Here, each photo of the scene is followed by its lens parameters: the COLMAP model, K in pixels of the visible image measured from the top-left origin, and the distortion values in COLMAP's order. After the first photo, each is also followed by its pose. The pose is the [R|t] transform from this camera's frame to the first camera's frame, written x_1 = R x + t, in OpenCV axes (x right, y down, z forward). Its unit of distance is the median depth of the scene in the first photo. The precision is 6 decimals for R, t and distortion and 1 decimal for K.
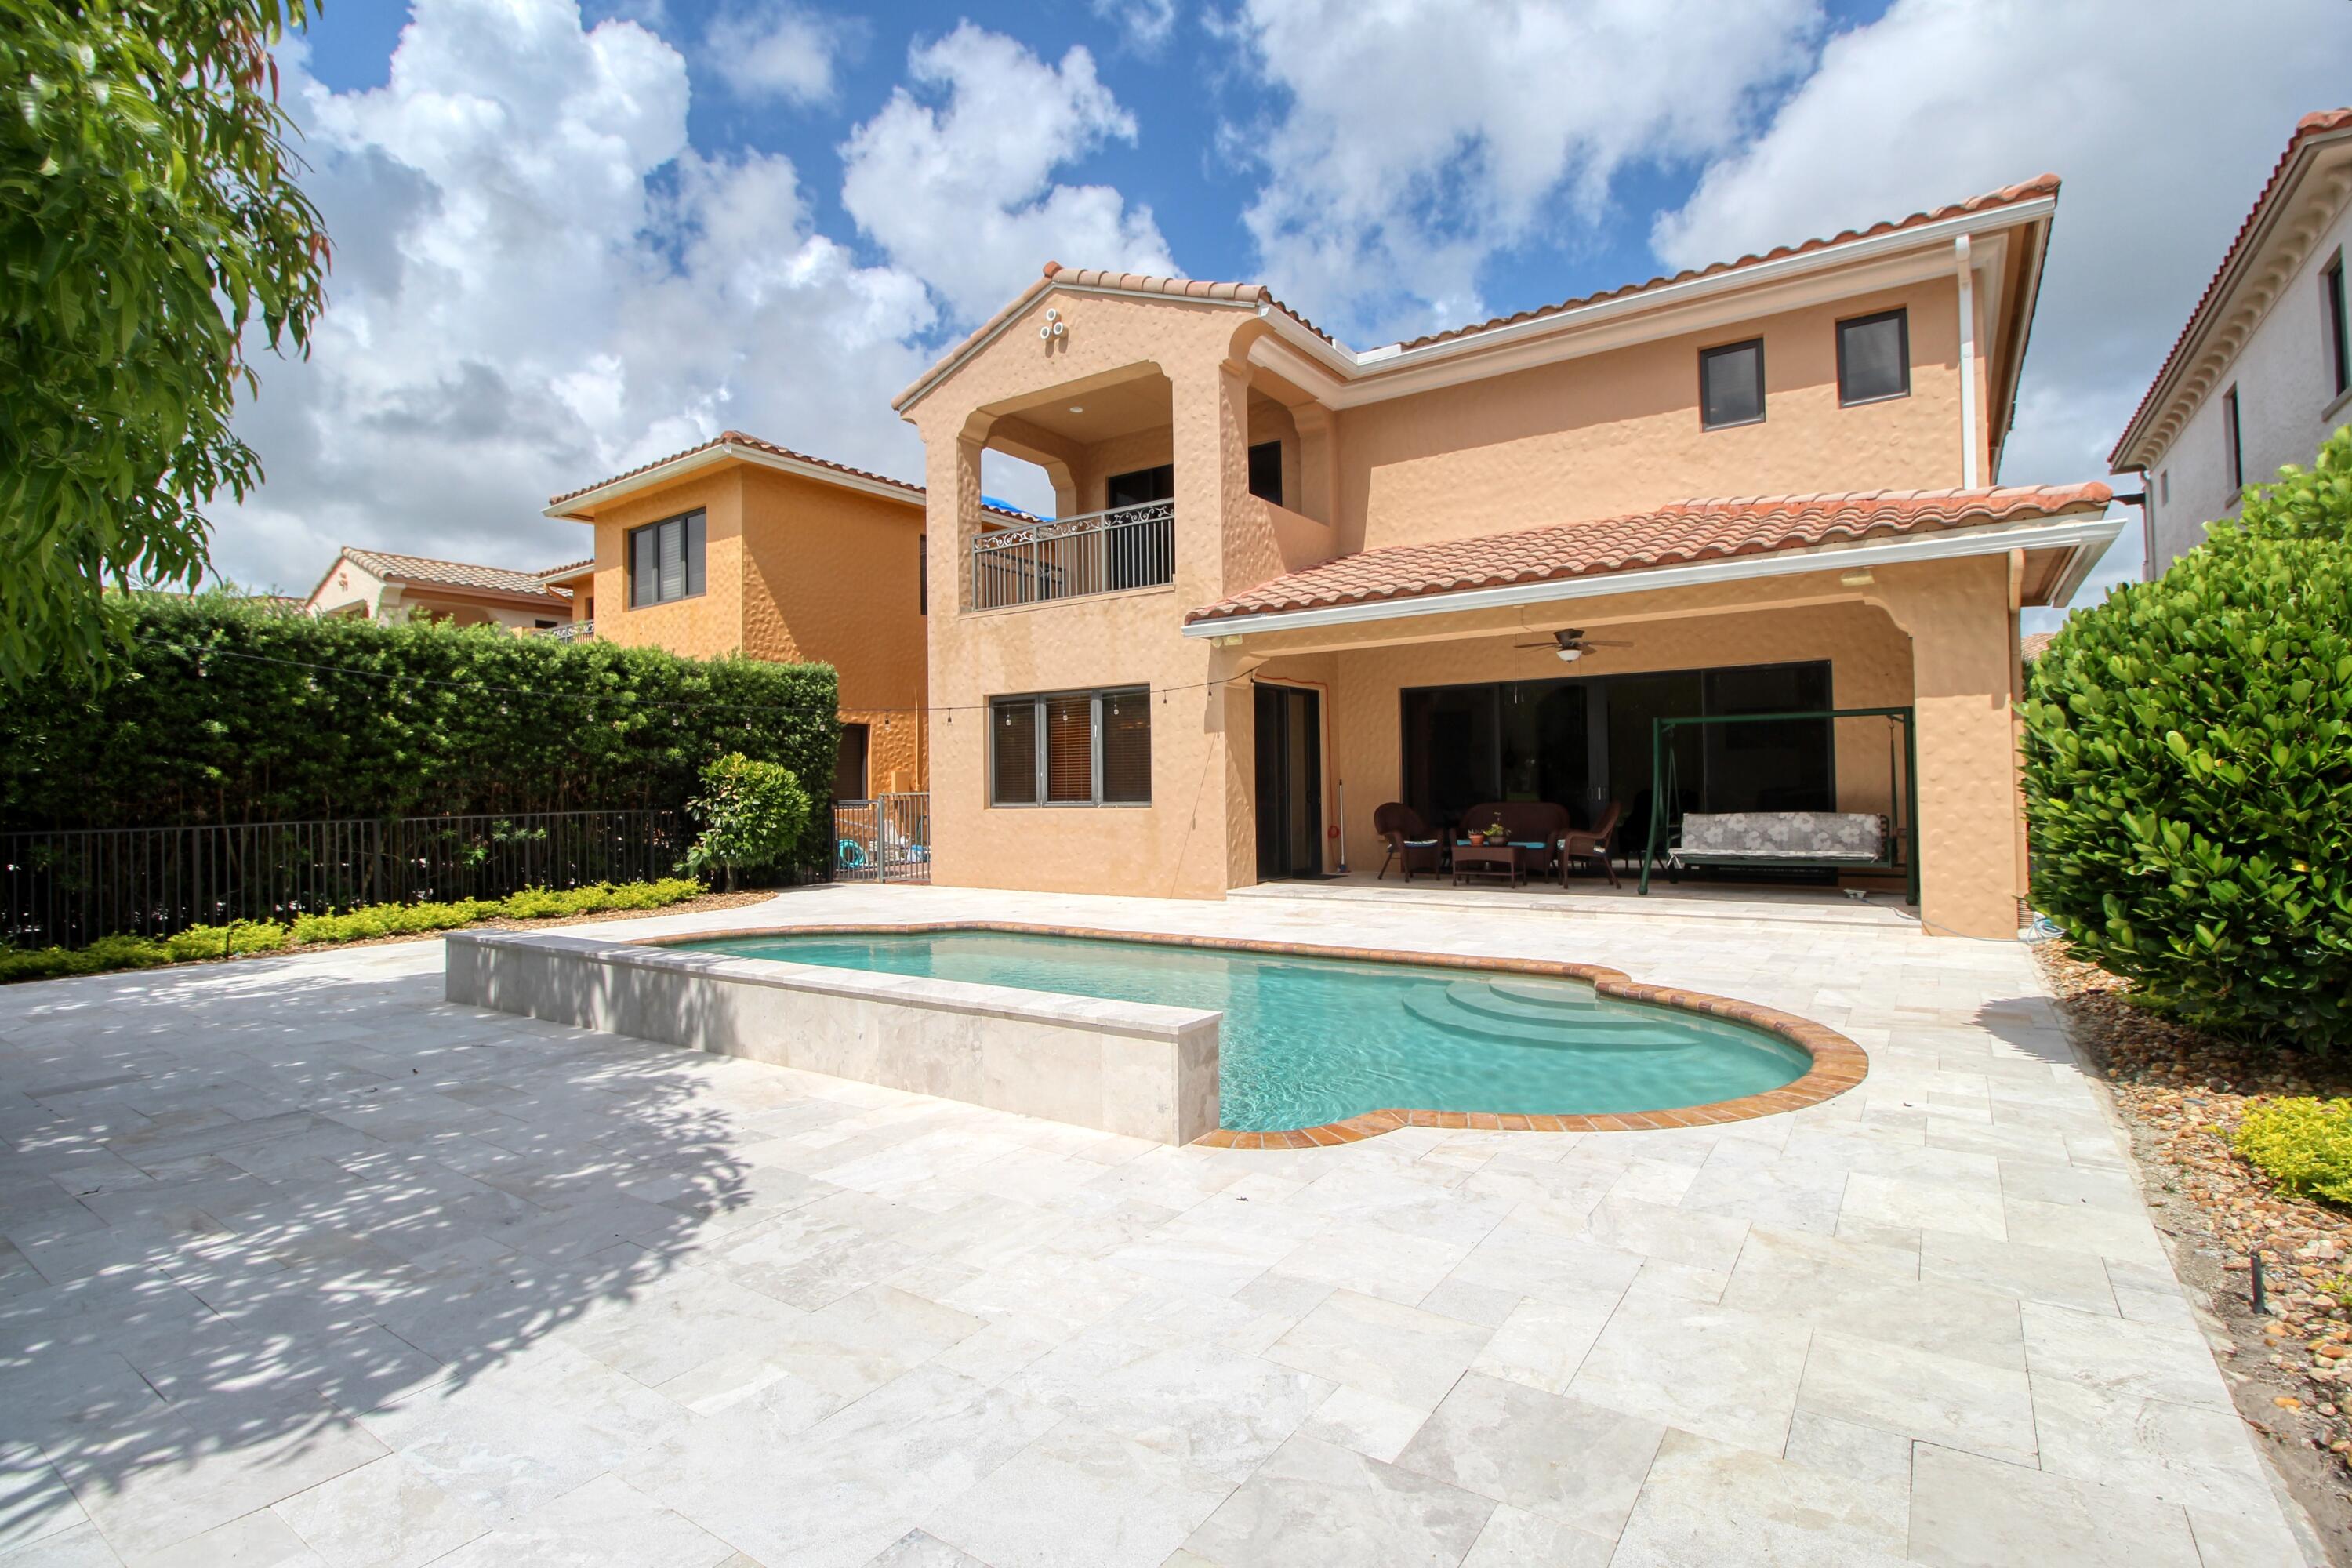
lens RADIAL K [[1049.6, 0, 1175.0], [0, 1049.6, 786.5], [0, 0, 1]] dist [-0.017065, -0.003477]
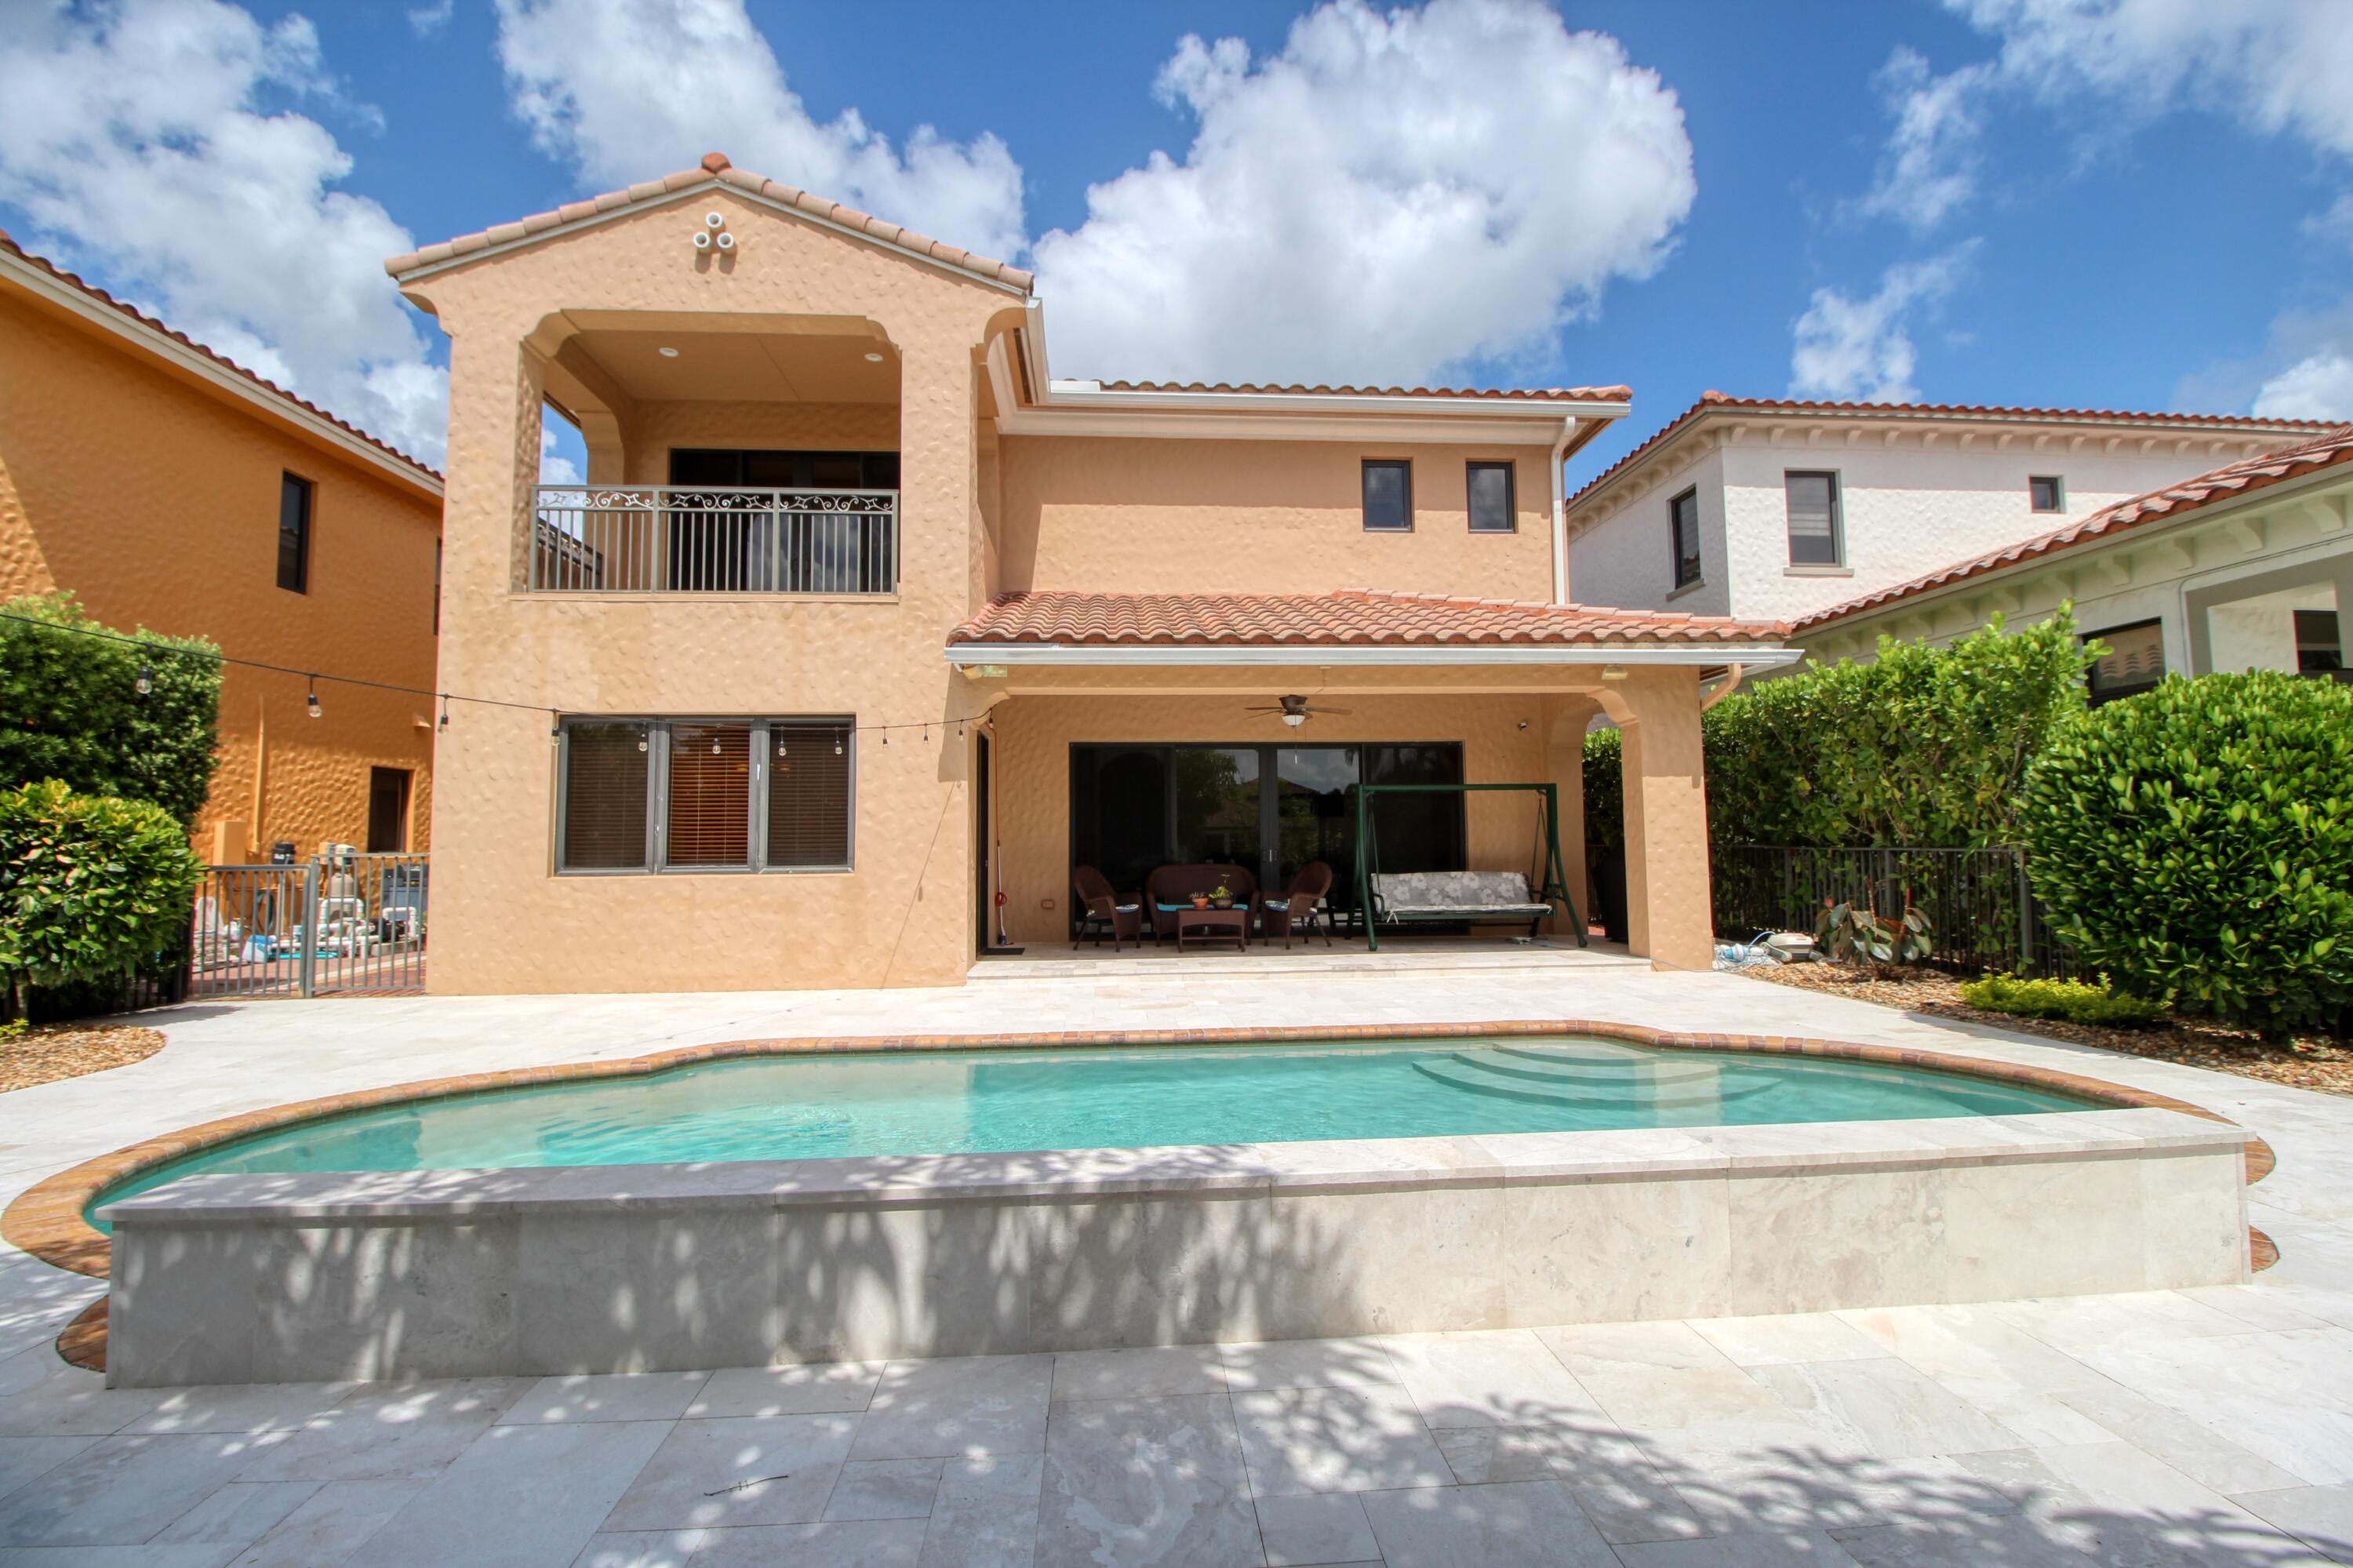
lens RADIAL K [[1050.1, 0, 1178.6], [0, 1050.1, 786.3], [0, 0, 1]] dist [-0.017065, -0.003477]
pose [[0.795145, 0.040872, 0.605041, -0.309549], [-0.003494, 0.998018, -0.062827, 0.004198], [-0.606410, 0.047842, 0.793712, 0.232944]]
